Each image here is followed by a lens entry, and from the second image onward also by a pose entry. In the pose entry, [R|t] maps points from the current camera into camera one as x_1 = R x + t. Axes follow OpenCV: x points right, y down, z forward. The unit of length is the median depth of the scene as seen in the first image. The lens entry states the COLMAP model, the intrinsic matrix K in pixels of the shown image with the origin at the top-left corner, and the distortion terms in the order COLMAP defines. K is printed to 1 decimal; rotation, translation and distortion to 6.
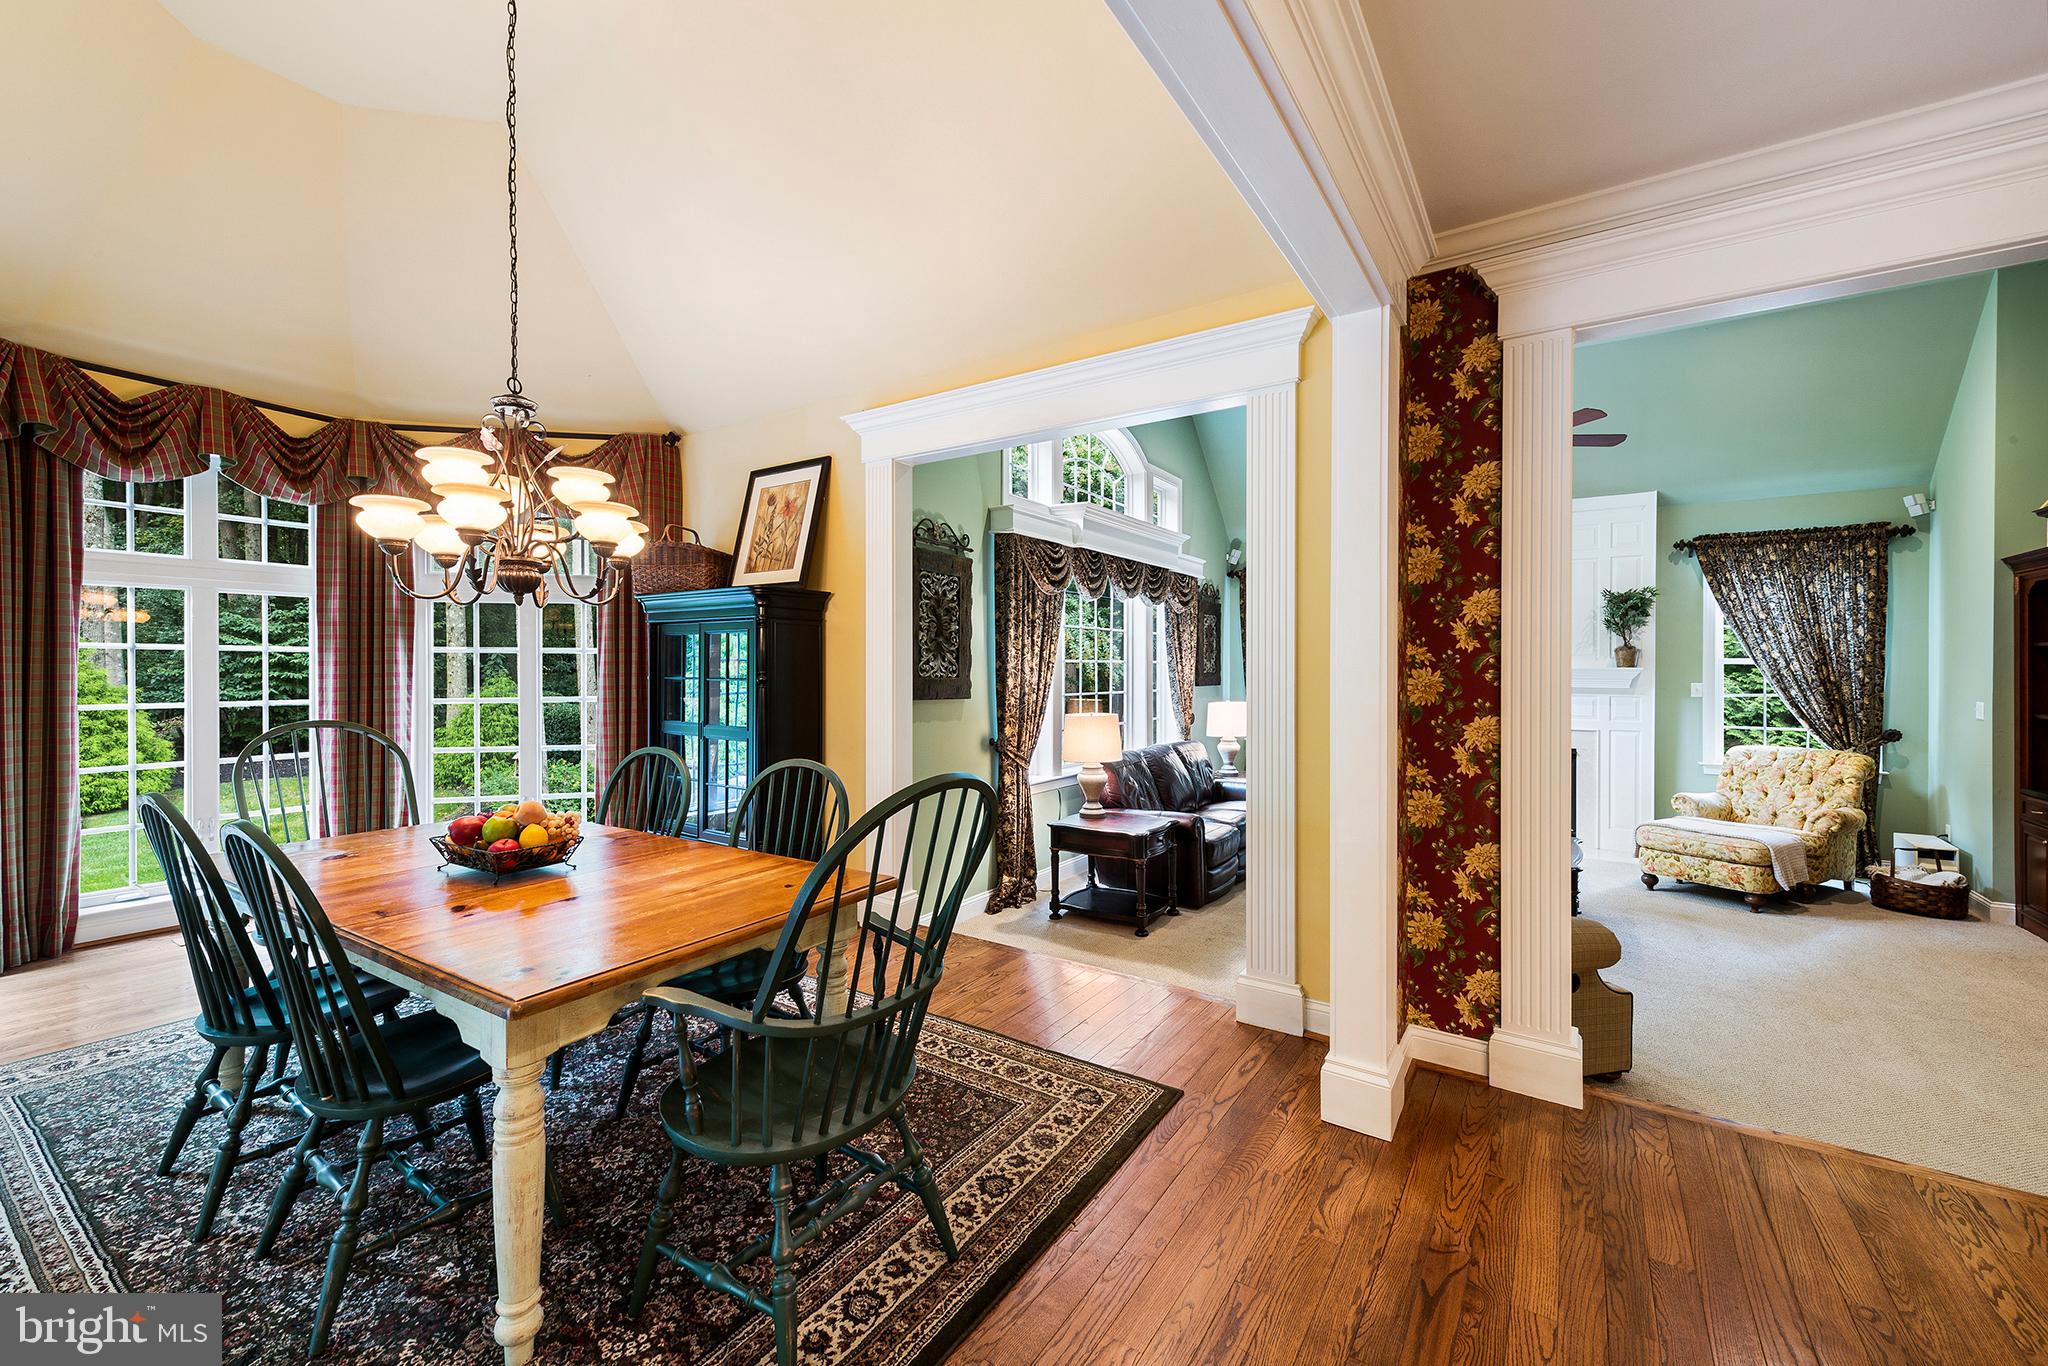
lens RADIAL K [[842.9, 0, 995.8], [0, 842.9, 664.4], [0, 0, 1]] dist [0.014573, -0.000007]
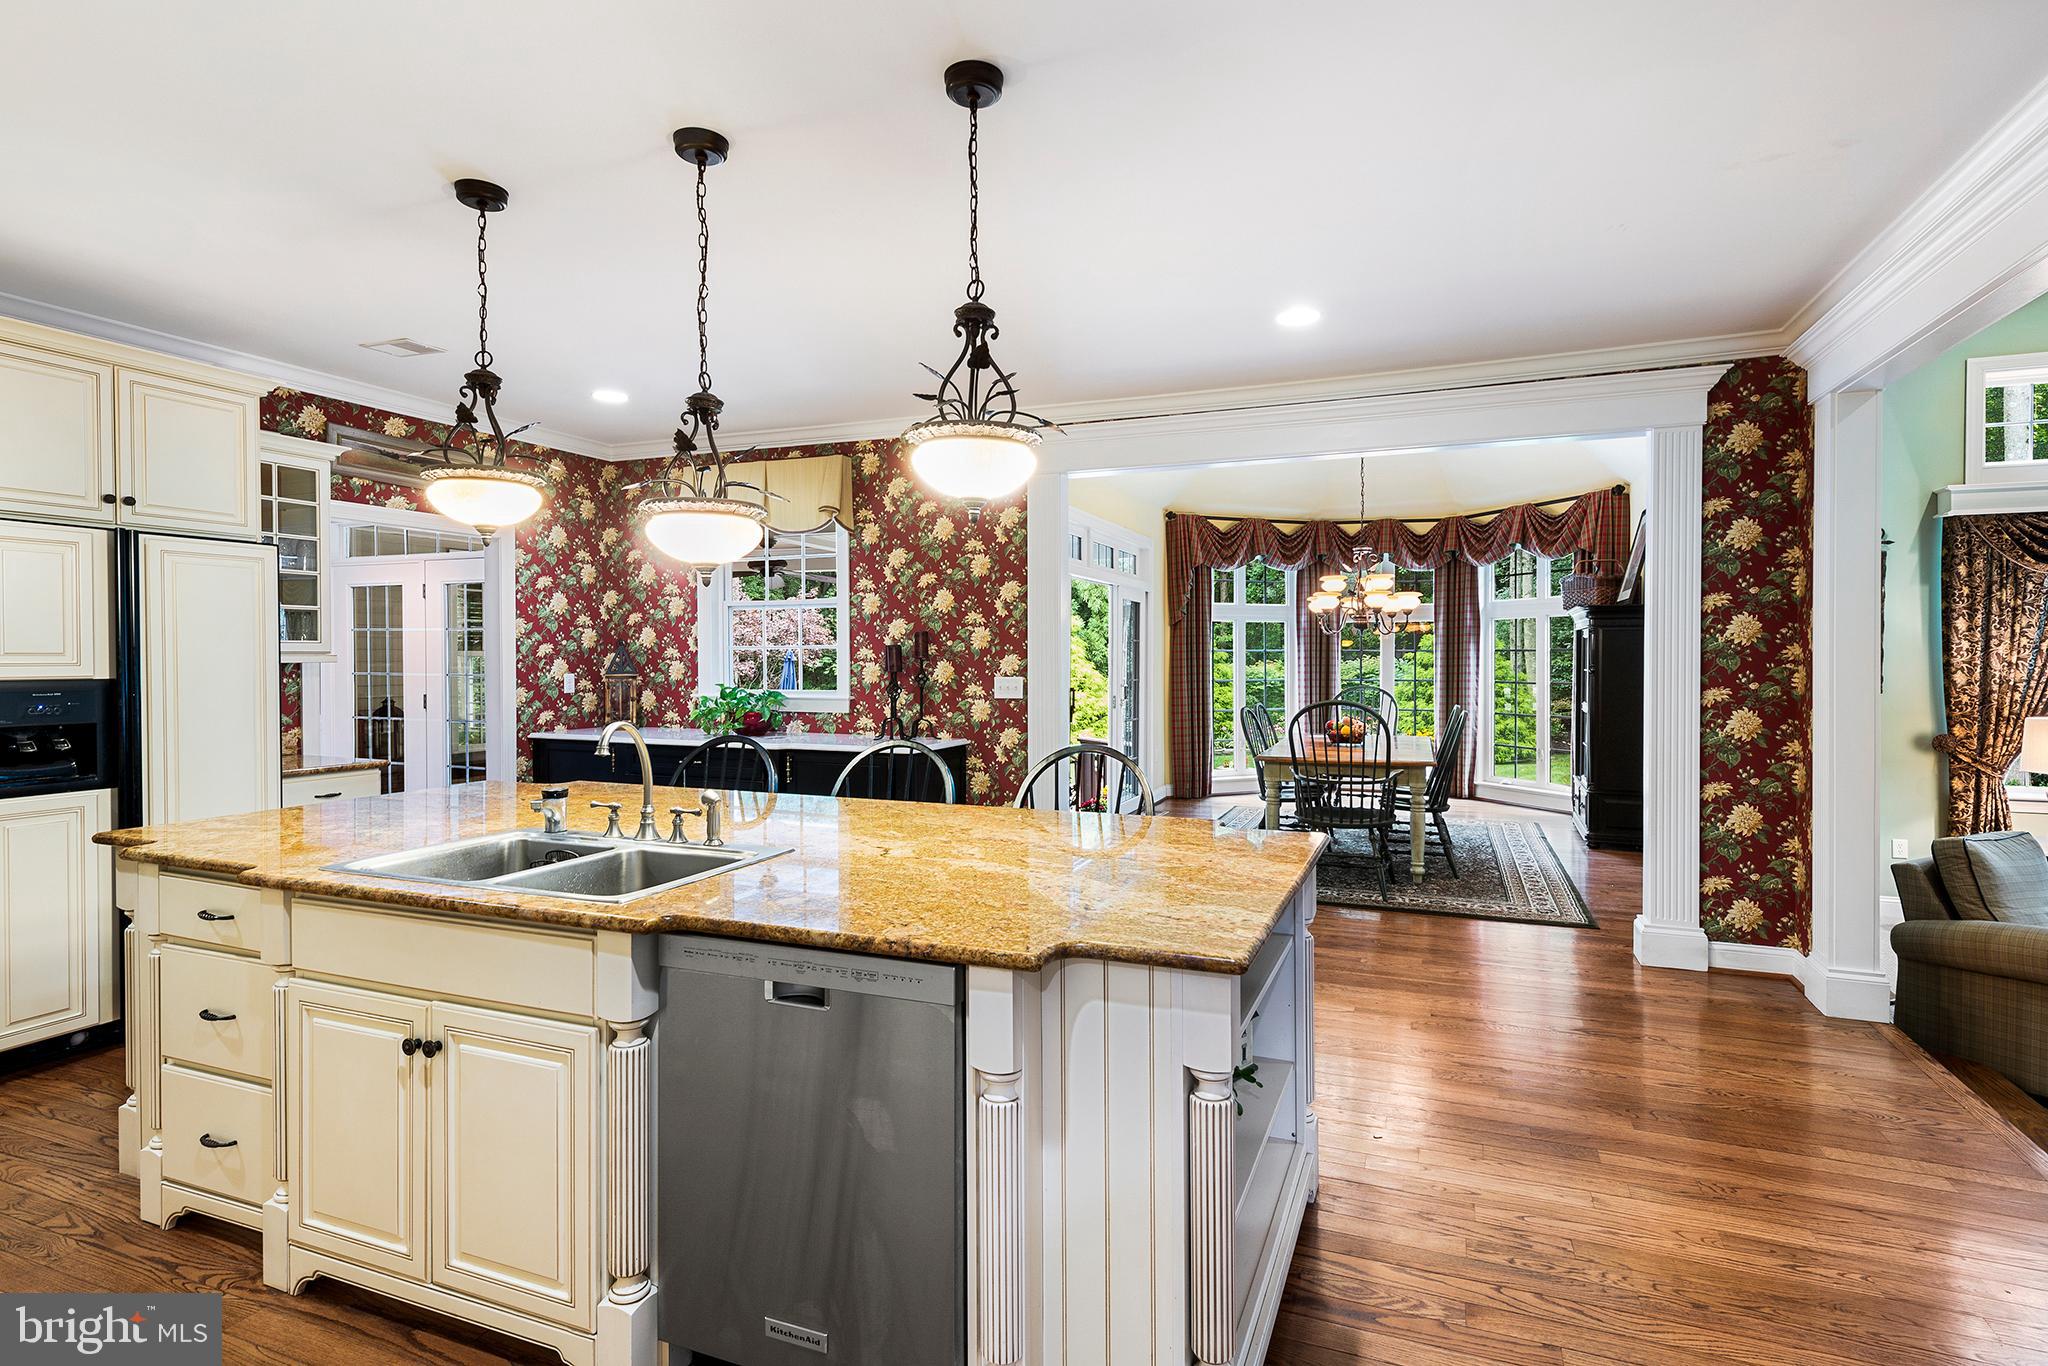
lens RADIAL K [[973.6, 0, 1024.3], [0, 973.6, 672.3], [0, 0, 1]] dist [0.018265, -0.000217]
pose [[0.196460, 0.012877, -0.980427, 0.885079], [0.003617, 0.999897, 0.013857, -0.003478], [0.980505, -0.006269, 0.196393, -0.204146]]
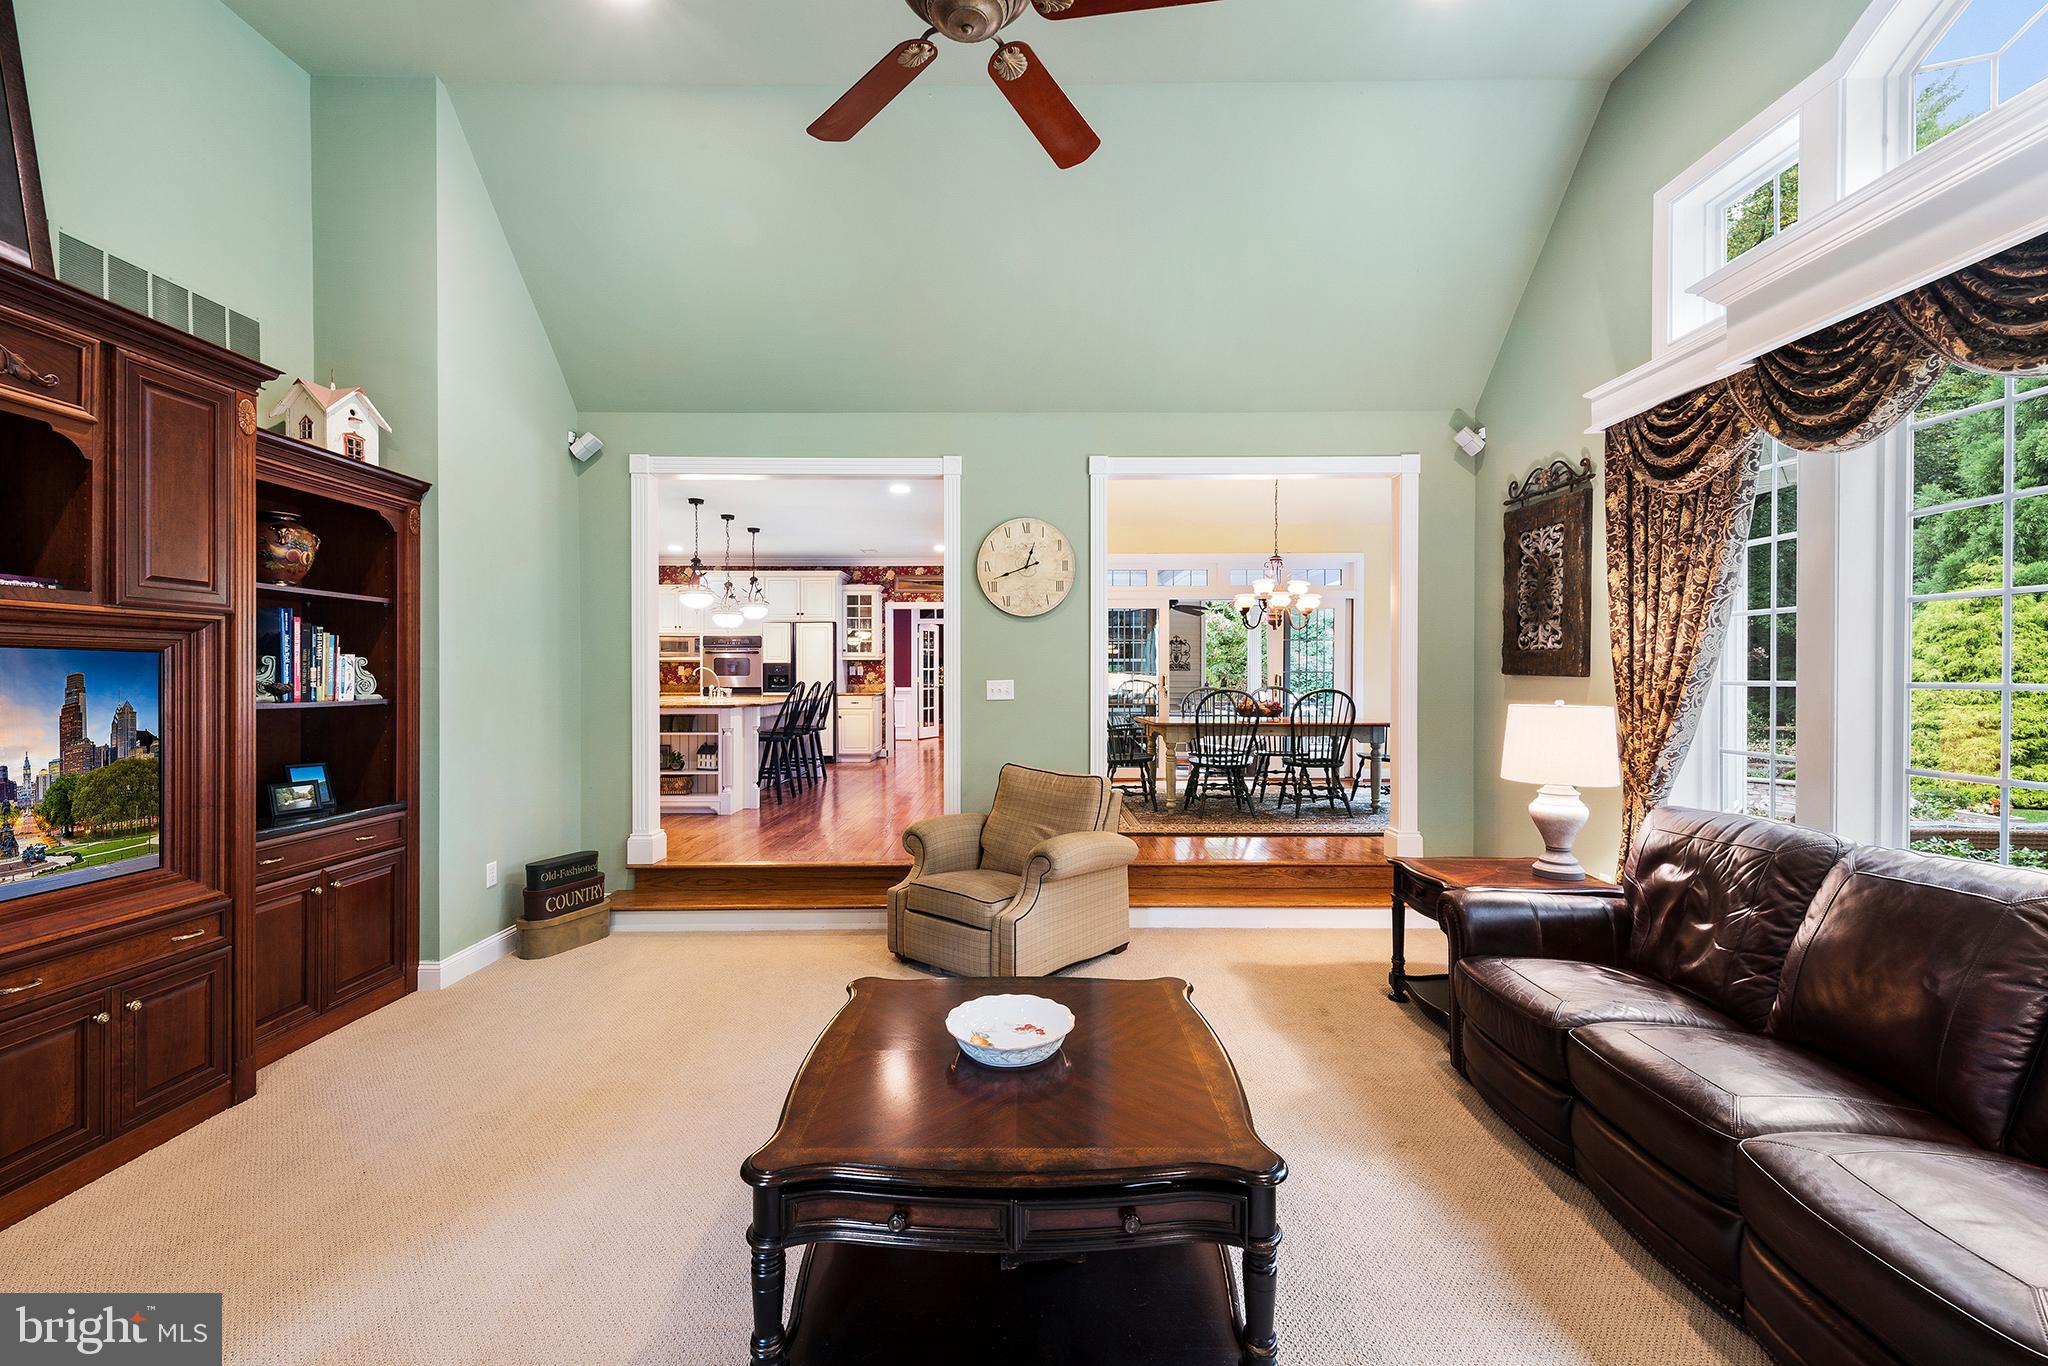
lens RADIAL K [[842.9, 0, 995.8], [0, 842.9, 664.4], [0, 0, 1]] dist [0.014573, -0.000007]
pose [[-0.830095, 0.002110, -0.557618, 0.793565], [0.001472, 0.999998, 0.001592, 0.026148], [0.557620, 0.000500, -0.830096, 1.301934]]
